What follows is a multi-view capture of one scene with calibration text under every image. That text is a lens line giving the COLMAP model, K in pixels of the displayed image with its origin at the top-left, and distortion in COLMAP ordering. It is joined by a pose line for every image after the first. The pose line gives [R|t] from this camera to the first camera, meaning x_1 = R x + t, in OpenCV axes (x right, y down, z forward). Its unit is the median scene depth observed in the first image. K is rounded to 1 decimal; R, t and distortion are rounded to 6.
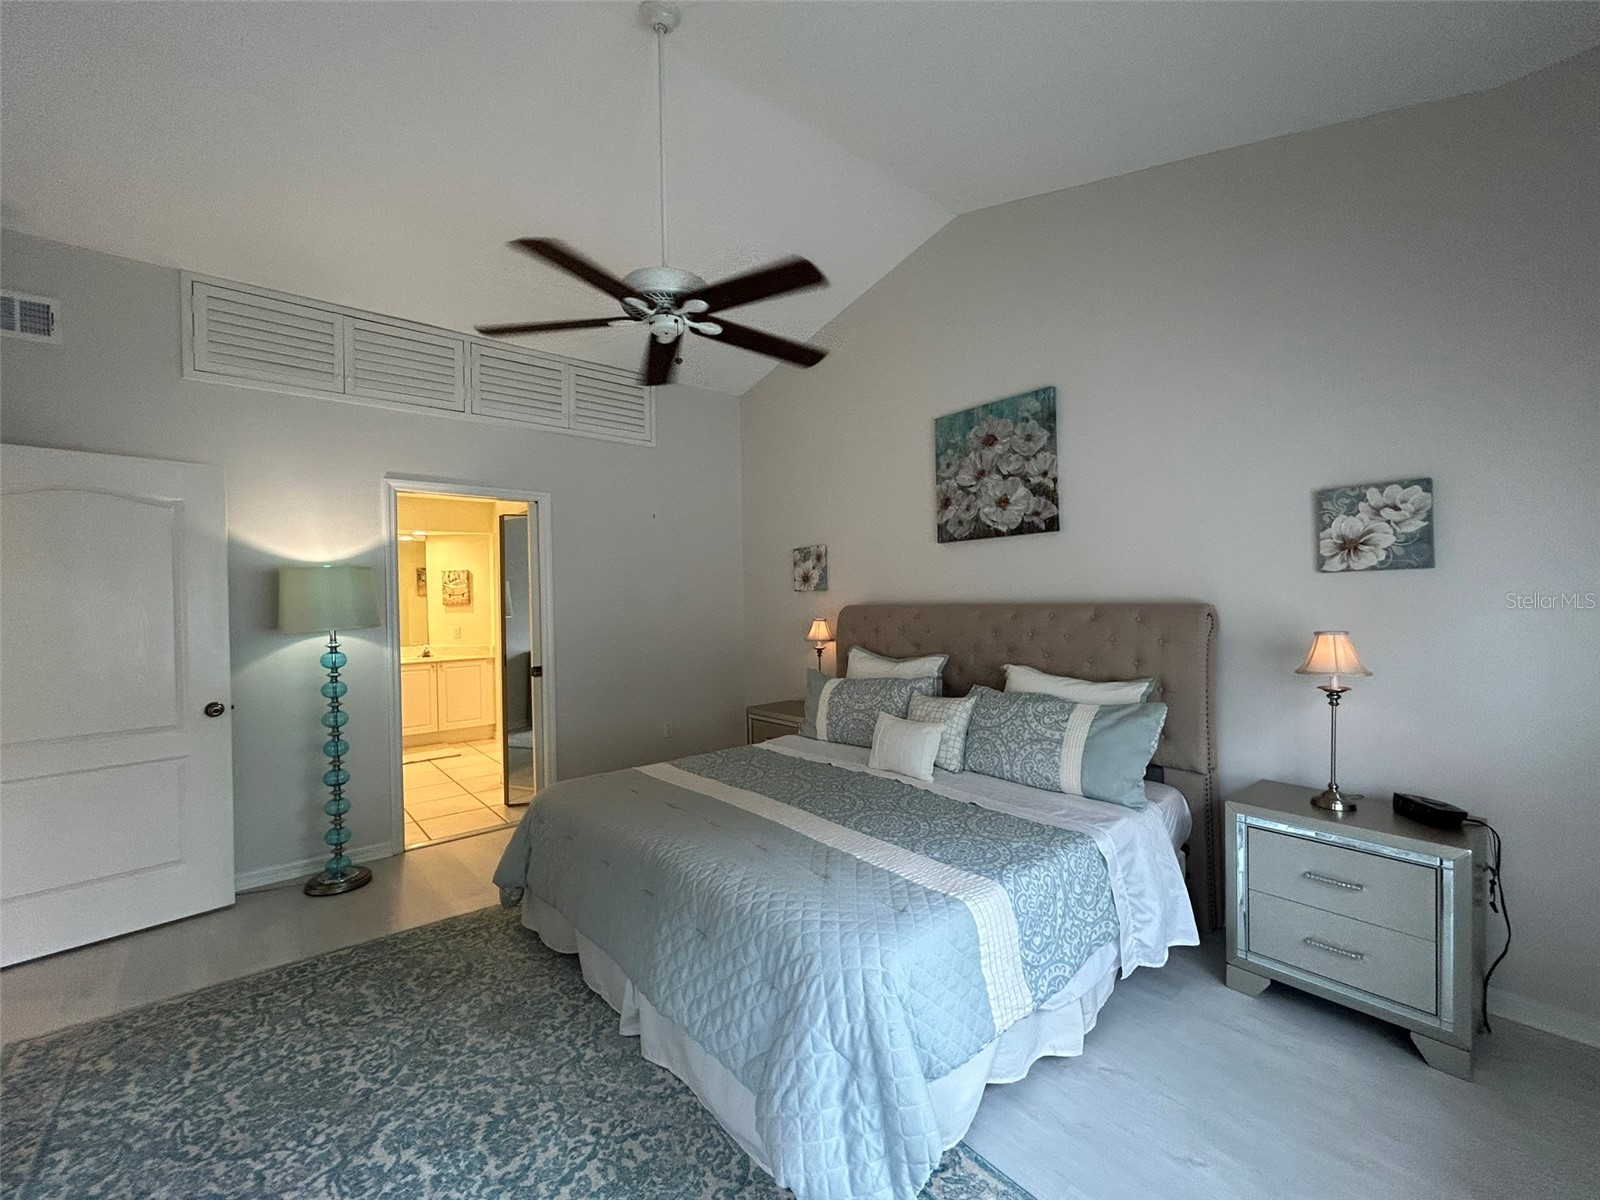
lens RADIAL K [[668.7, 0, 795.7], [0, 668.7, 599.4], [0, 0, 1]] dist [0.001233, 0.000174]
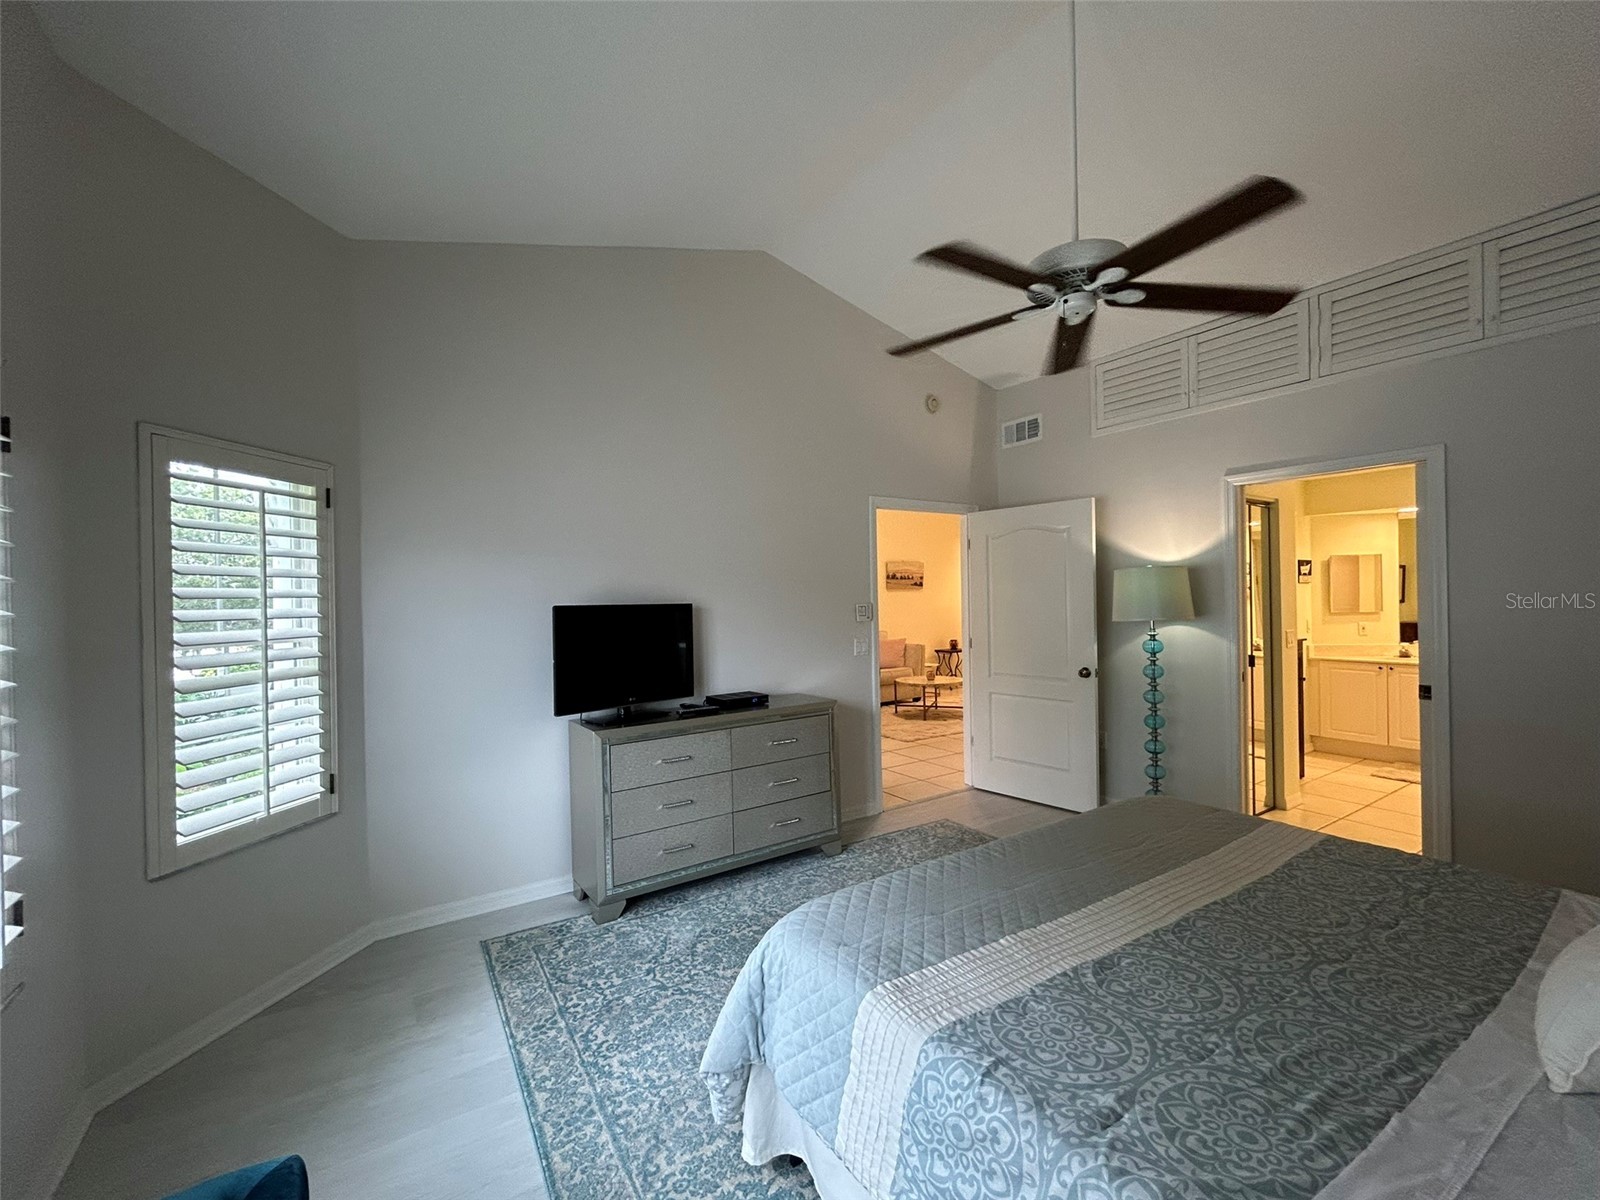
lens RADIAL K [[662.9, 0, 794.1], [0, 662.9, 601.8], [0, 0, 1]] dist [0.001302, 0.000025]
pose [[-0.120690, 0.025027, -0.992375, 0.538166], [0.014659, 0.999618, 0.023427, -0.024029], [0.992582, -0.011719, -0.121011, 0.514395]]
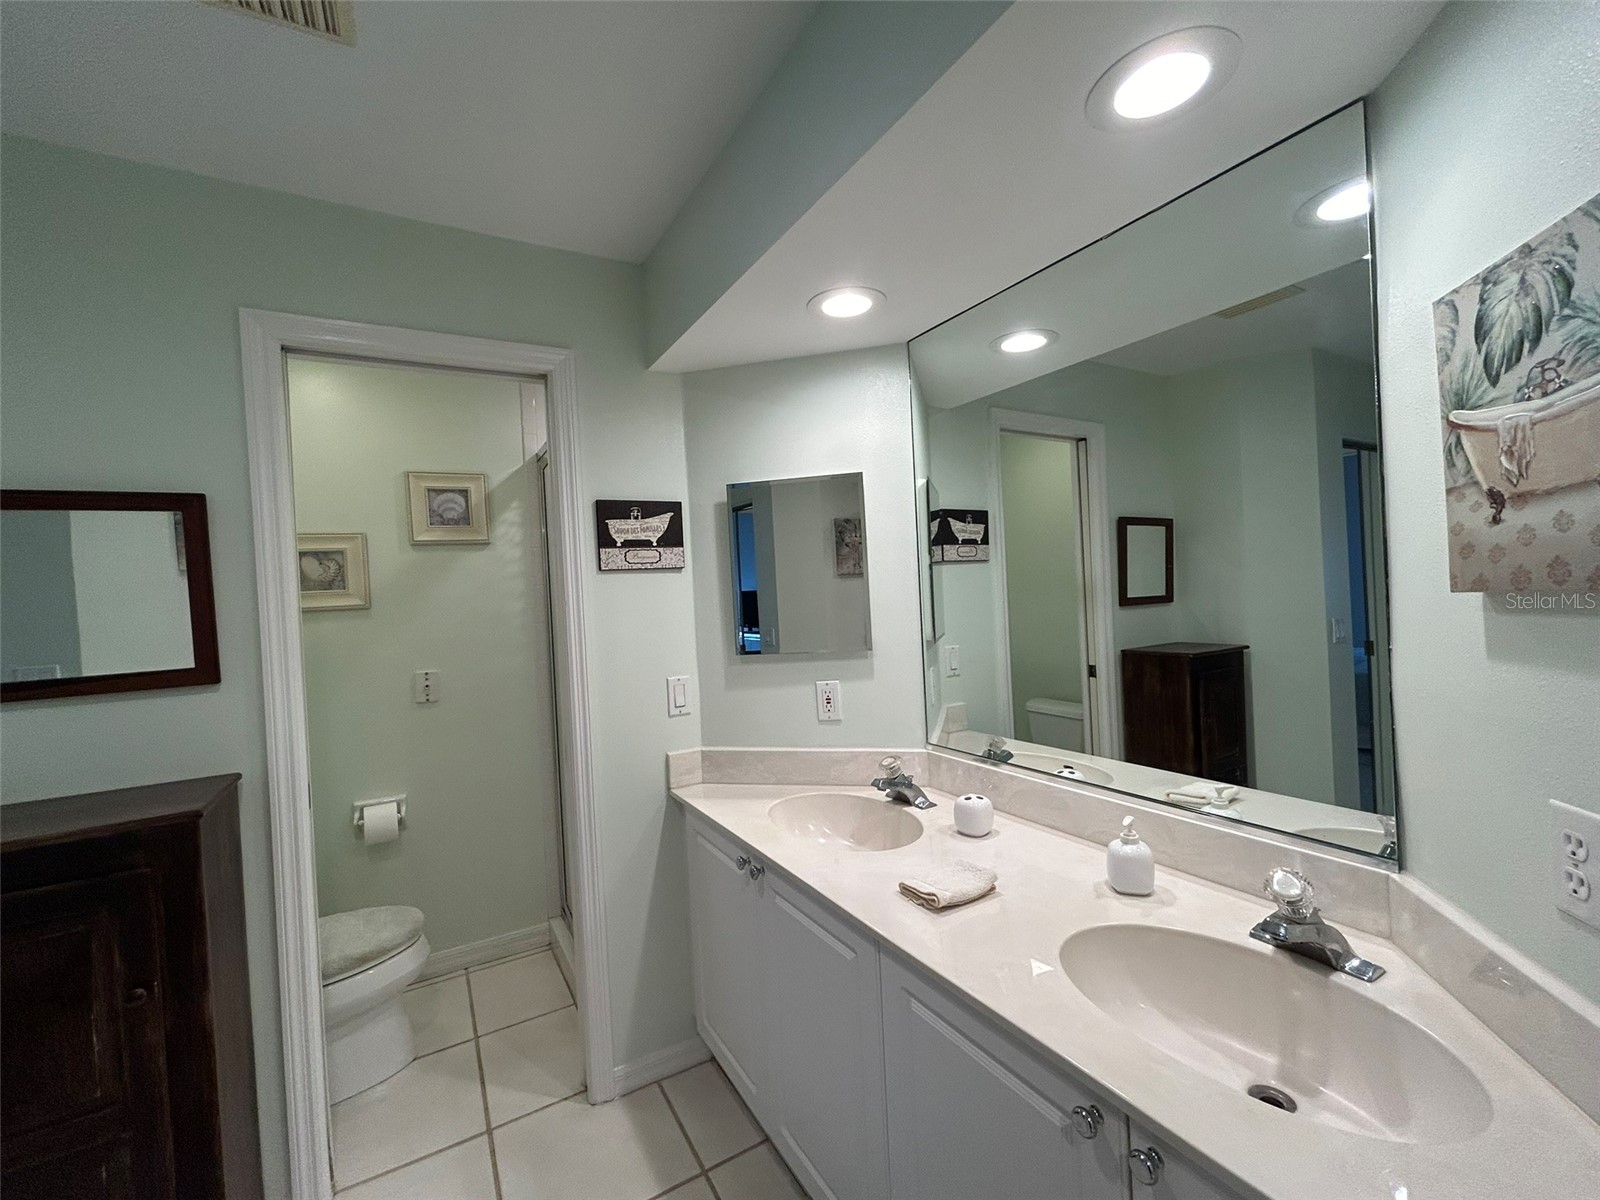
lens RADIAL K [[668.7, 0, 795.7], [0, 668.7, 599.4], [0, 0, 1]] dist [0.001233, 0.000174]
pose [[-0.173508, 0.038692, -0.984072, -0.808696], [0.049044, 0.998328, 0.030605, 0.001546], [0.983611, -0.042952, -0.175115, 1.876058]]
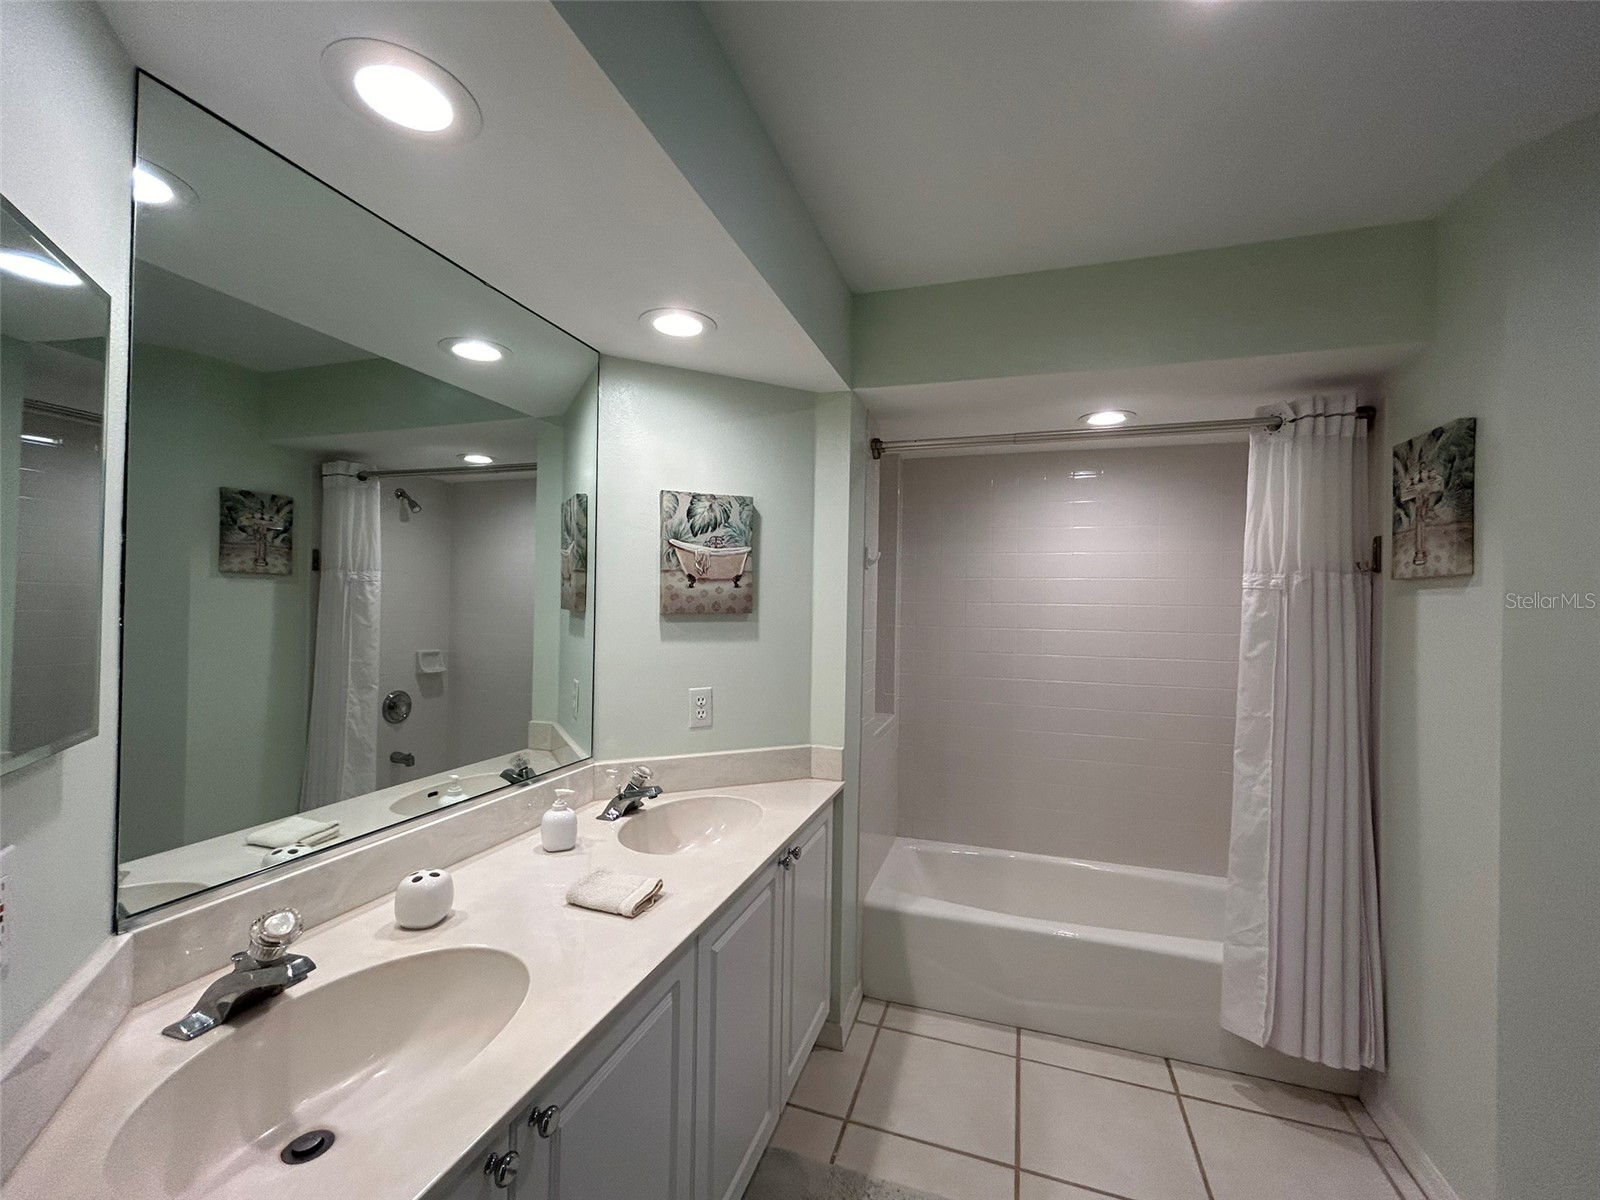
lens RADIAL K [[668.7, 0, 795.7], [0, 668.7, 599.4], [0, 0, 1]] dist [0.001233, 0.000174]
pose [[0.853472, 0.041075, 0.519518, -1.294530], [-0.032800, 0.999146, -0.025112, 0.016760], [-0.520106, 0.004392, 0.854090, 1.515930]]
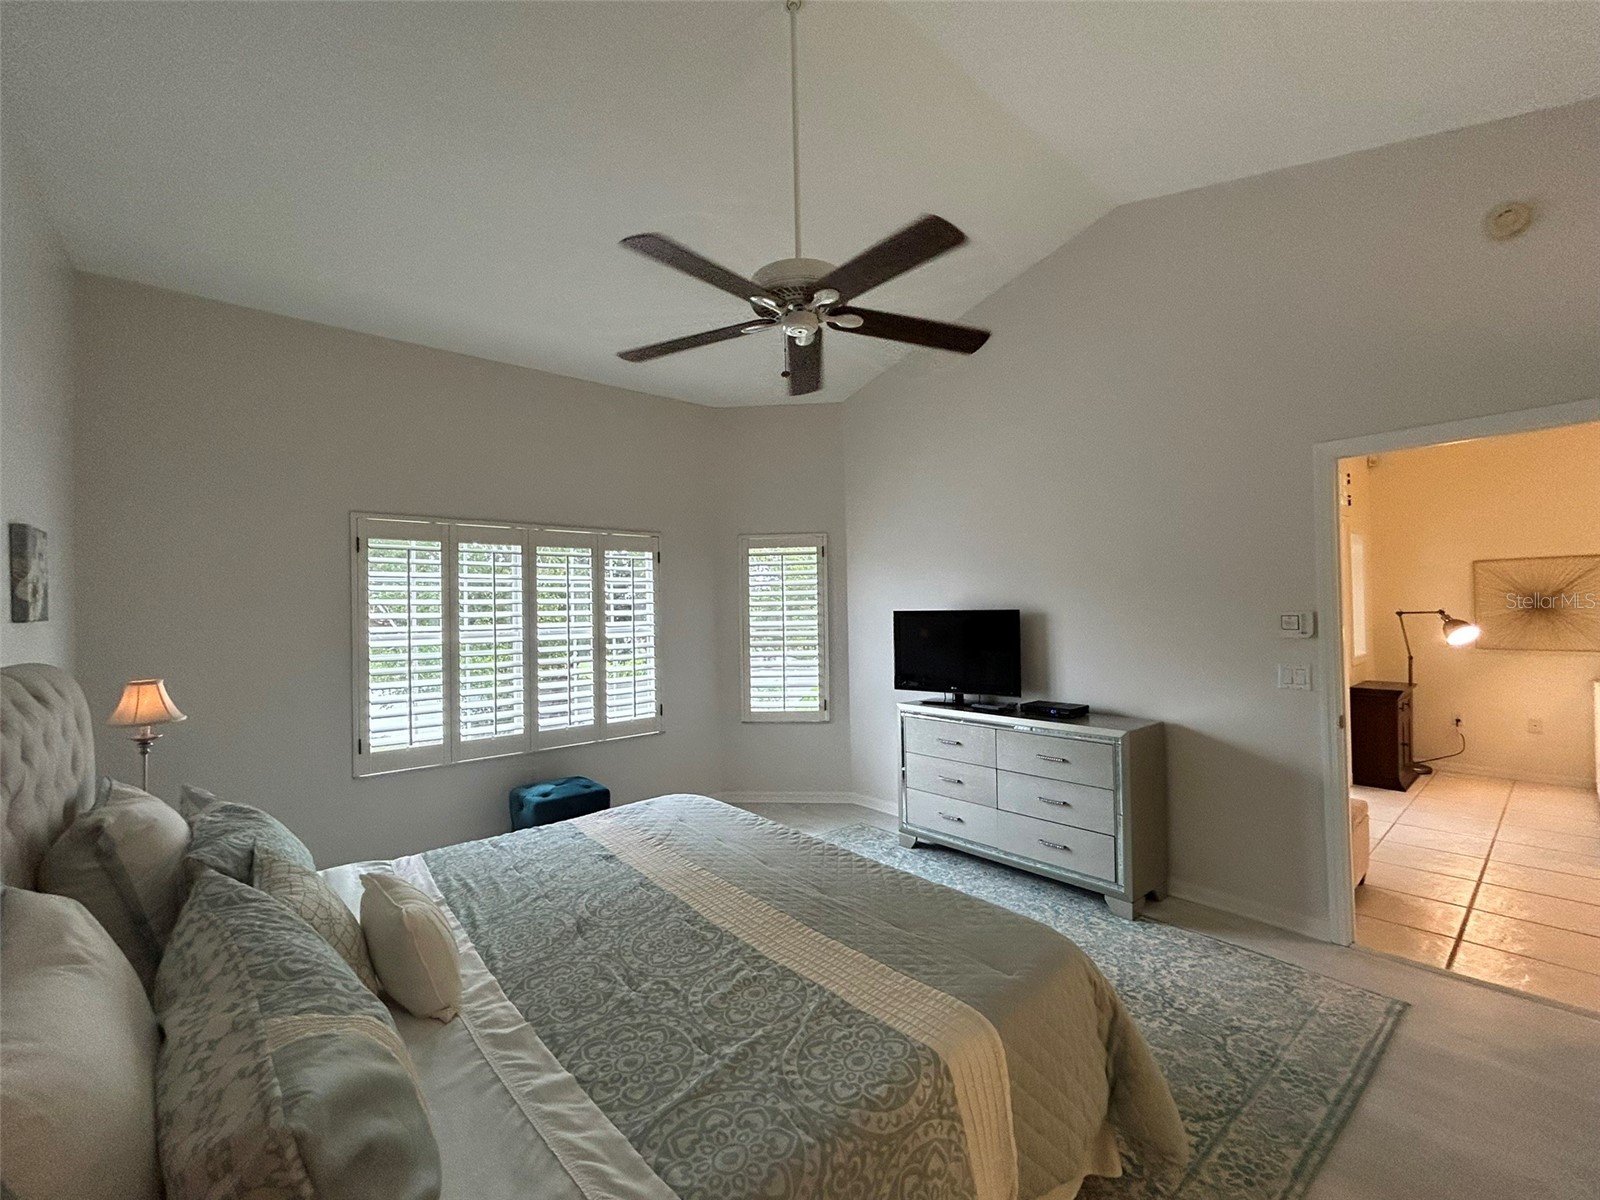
lens RADIAL K [[662.9, 0, 794.1], [0, 662.9, 601.8], [0, 0, 1]] dist [0.001302, 0.000025]
pose [[-0.999165, 0.040425, 0.005997, -0.119848], [0.040352, 0.999116, -0.011823, -0.011061], [-0.006470, -0.011571, -0.999912, 1.335984]]
